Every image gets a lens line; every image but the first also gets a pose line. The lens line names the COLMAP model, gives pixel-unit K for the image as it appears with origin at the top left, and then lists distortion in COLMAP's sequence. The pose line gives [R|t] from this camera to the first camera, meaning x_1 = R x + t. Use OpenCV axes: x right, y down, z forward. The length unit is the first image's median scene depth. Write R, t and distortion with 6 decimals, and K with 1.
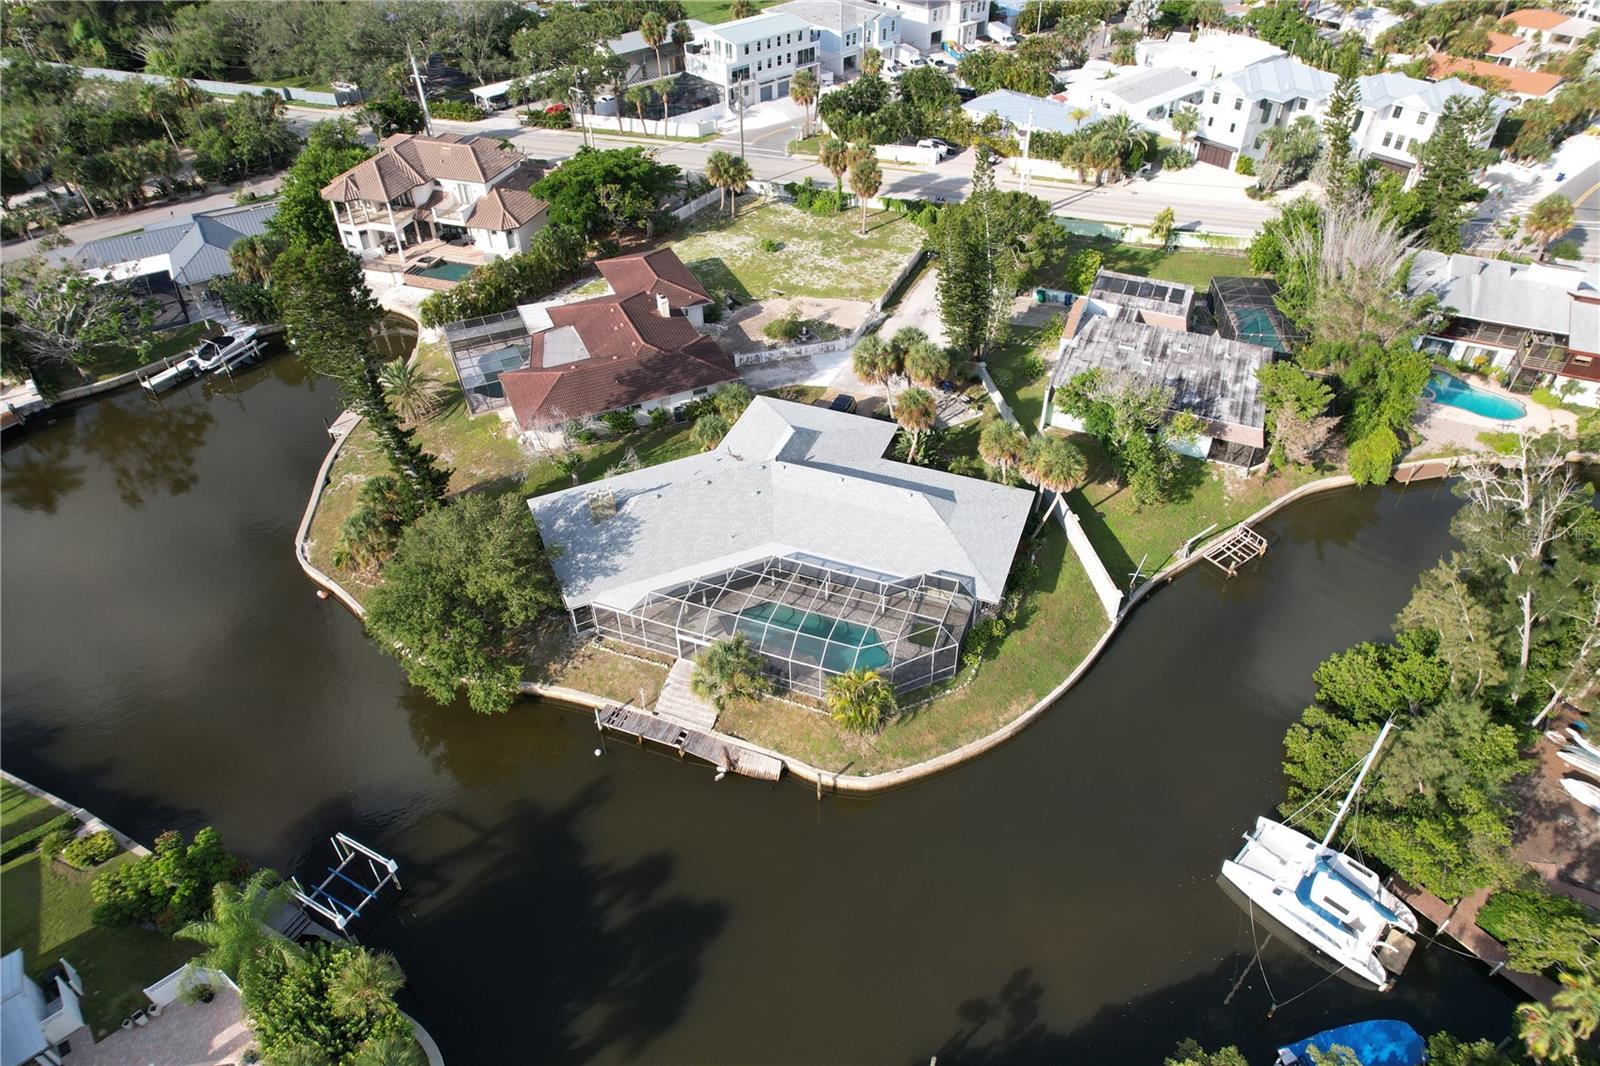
lens RADIAL K [[1020.7, 0, 806.0], [0, 1020.7, 544.8], [0, 0, 1]] dist [-0.077106, 0.068582]
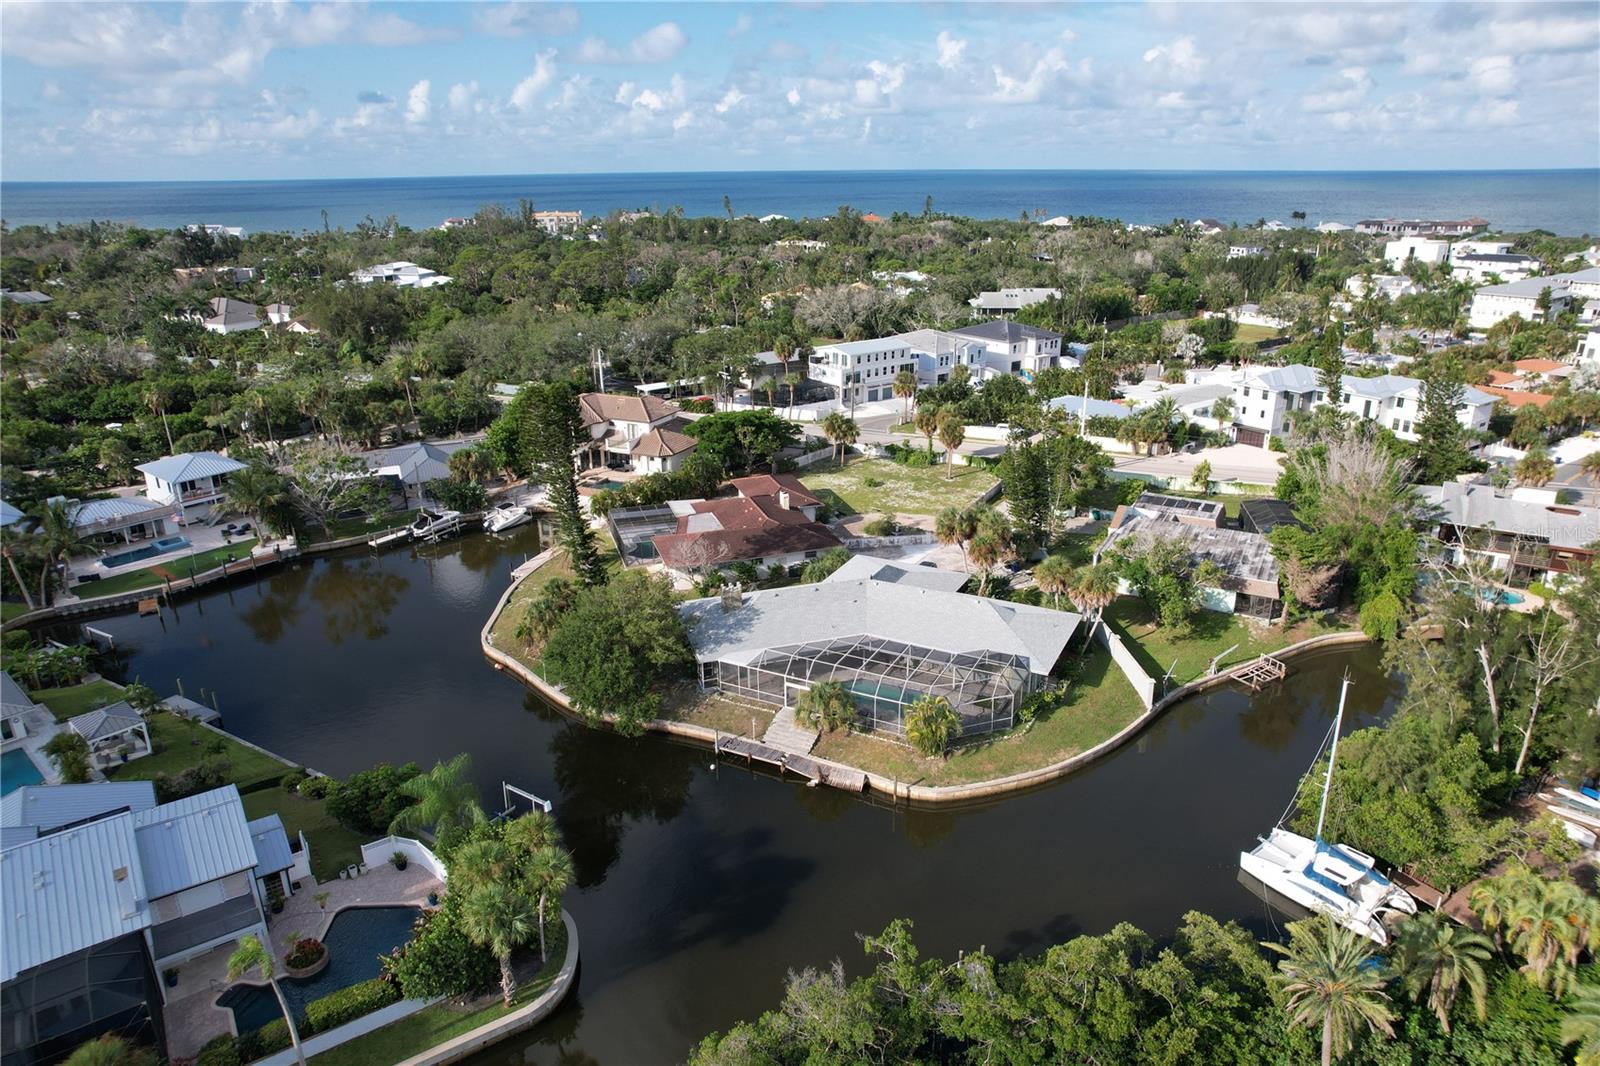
lens RADIAL K [[1020.7, 0, 806.0], [0, 1020.7, 544.8], [0, 0, 1]] dist [-0.077106, 0.068582]
pose [[0.994666, 0.036339, -0.096532, 0.008485], [-0.067786, 0.935700, -0.346222, 0.246945], [0.077743, 0.350919, 0.933173, -0.148048]]
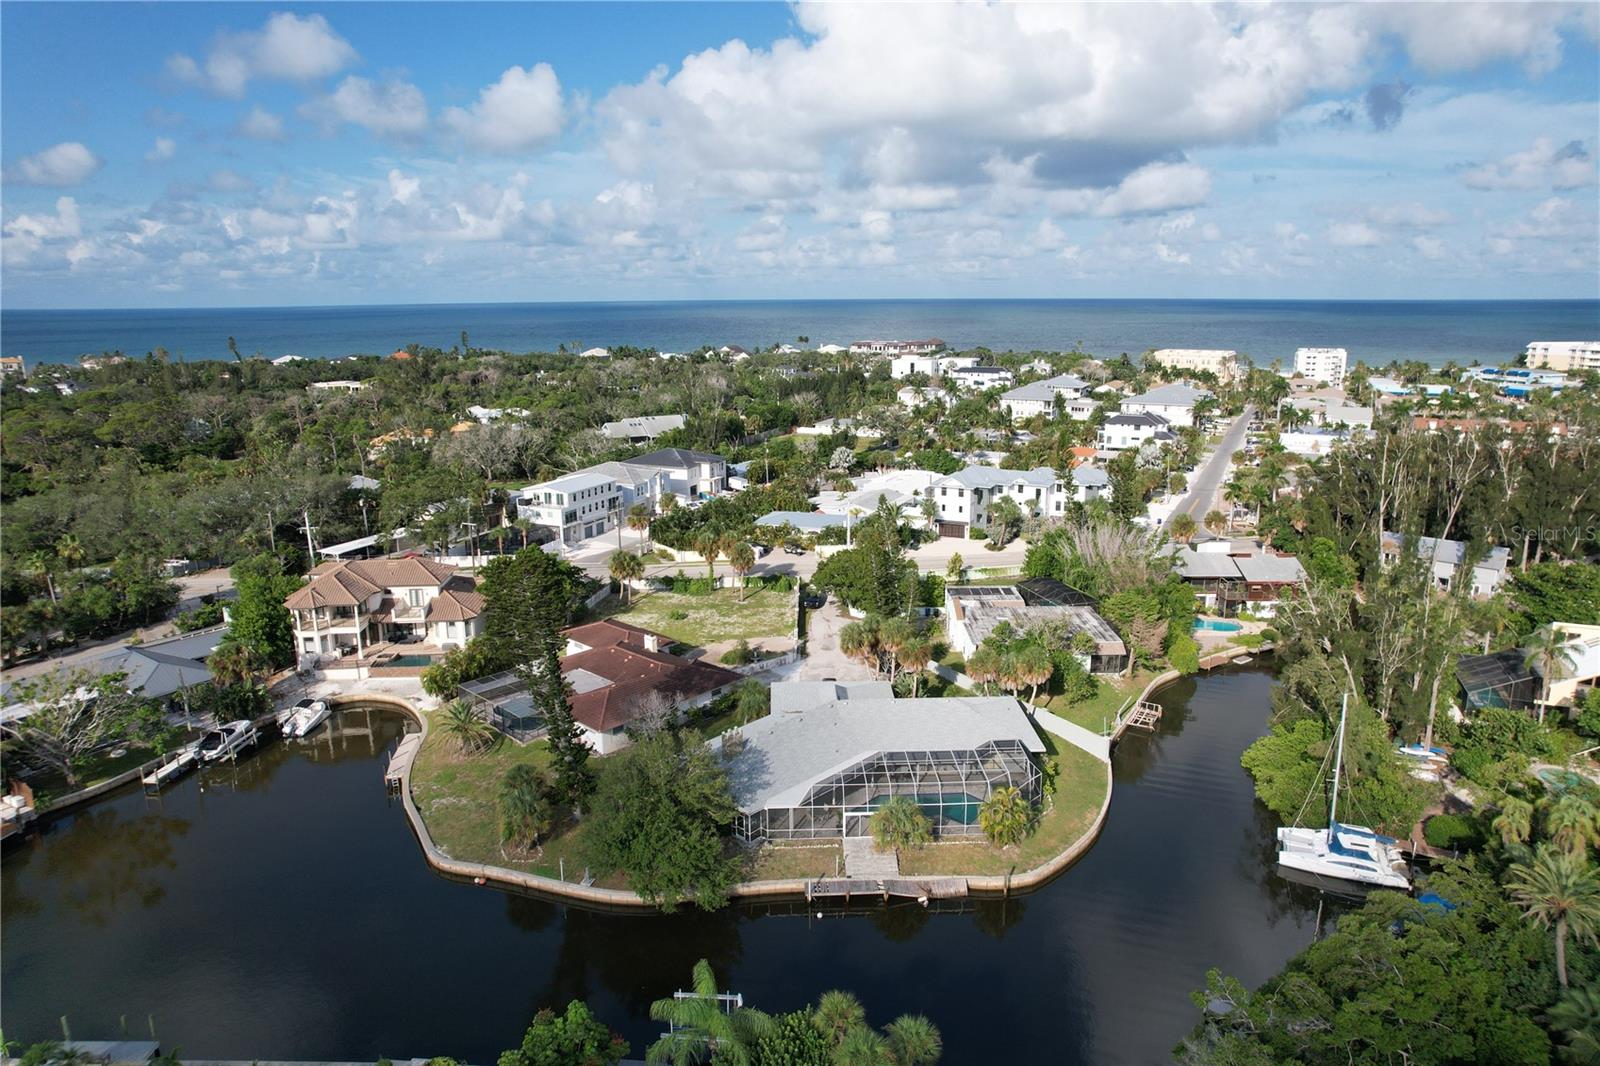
lens RADIAL K [[1020.7, 0, 806.0], [0, 1020.7, 544.8], [0, 0, 1]] dist [-0.077106, 0.068582]
pose [[0.921806, -0.090019, 0.377056, -0.416265], [0.253490, 0.875865, -0.410613, 0.204825], [-0.293287, 0.474085, 0.830196, -0.114860]]
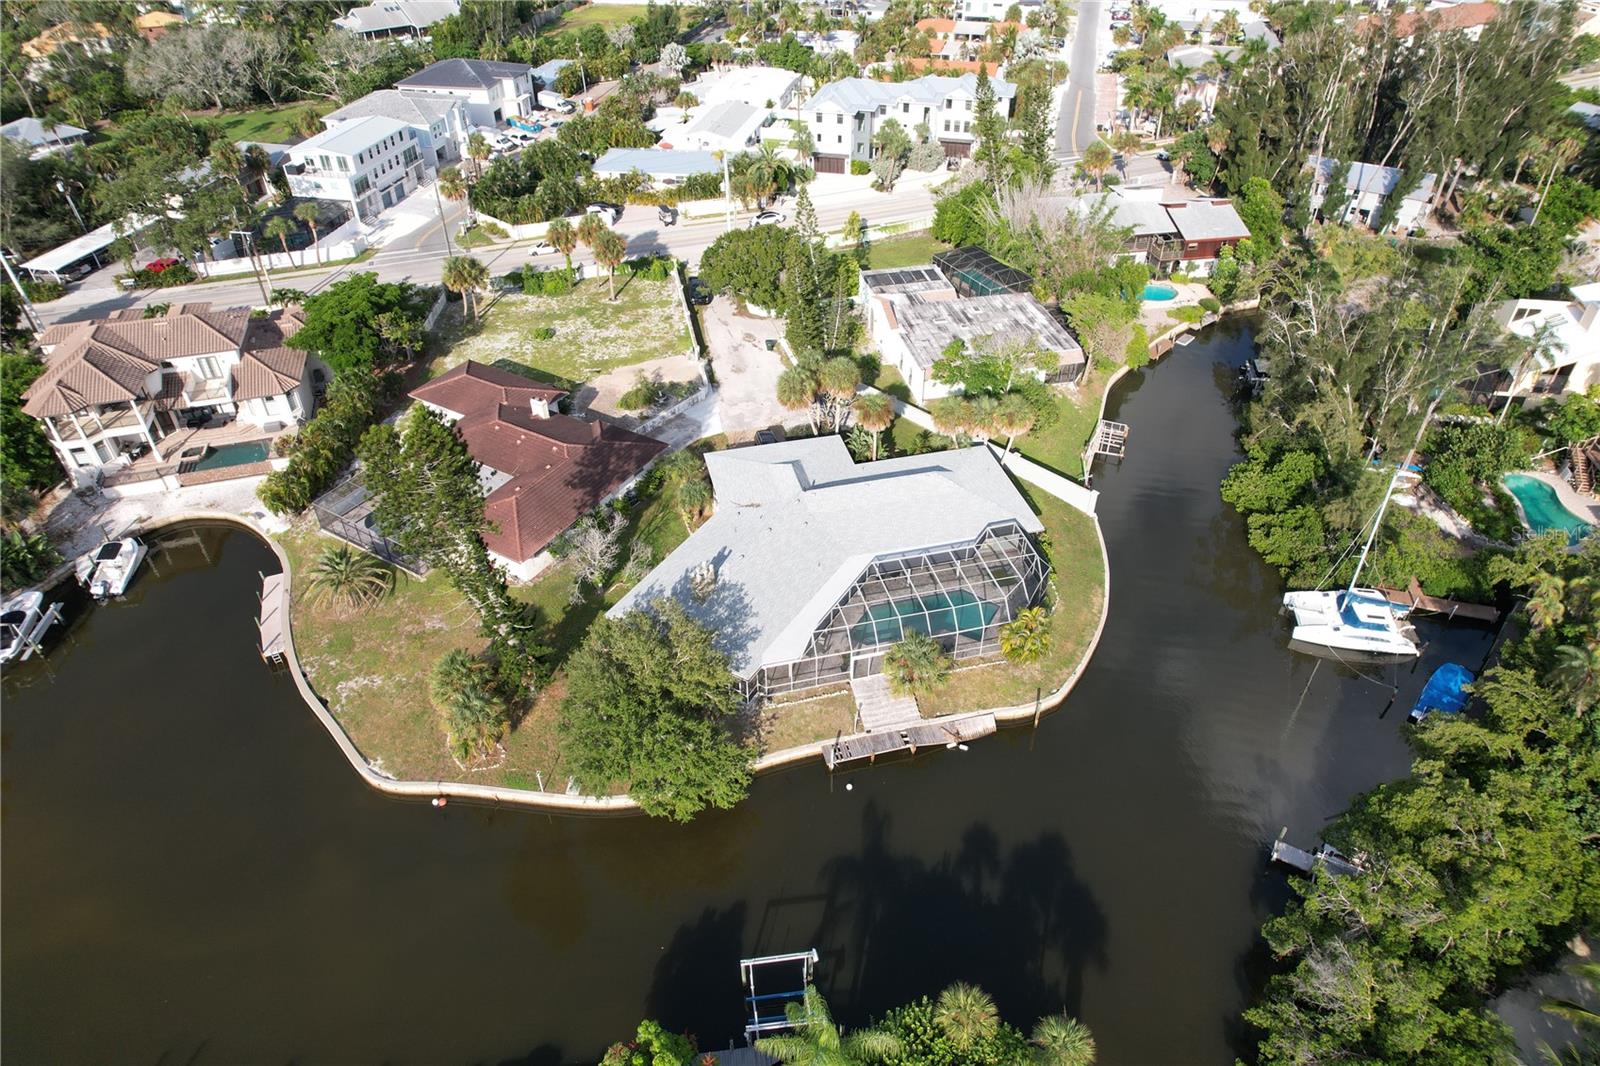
lens RADIAL K [[1020.7, 0, 806.0], [0, 1020.7, 544.8], [0, 0, 1]] dist [-0.077106, 0.068582]
pose [[0.818996, -0.355688, 0.450257, -0.419007], [0.375985, 0.925425, 0.047155, -0.062963], [-0.433451, 0.130670, 0.891653, 0.029462]]
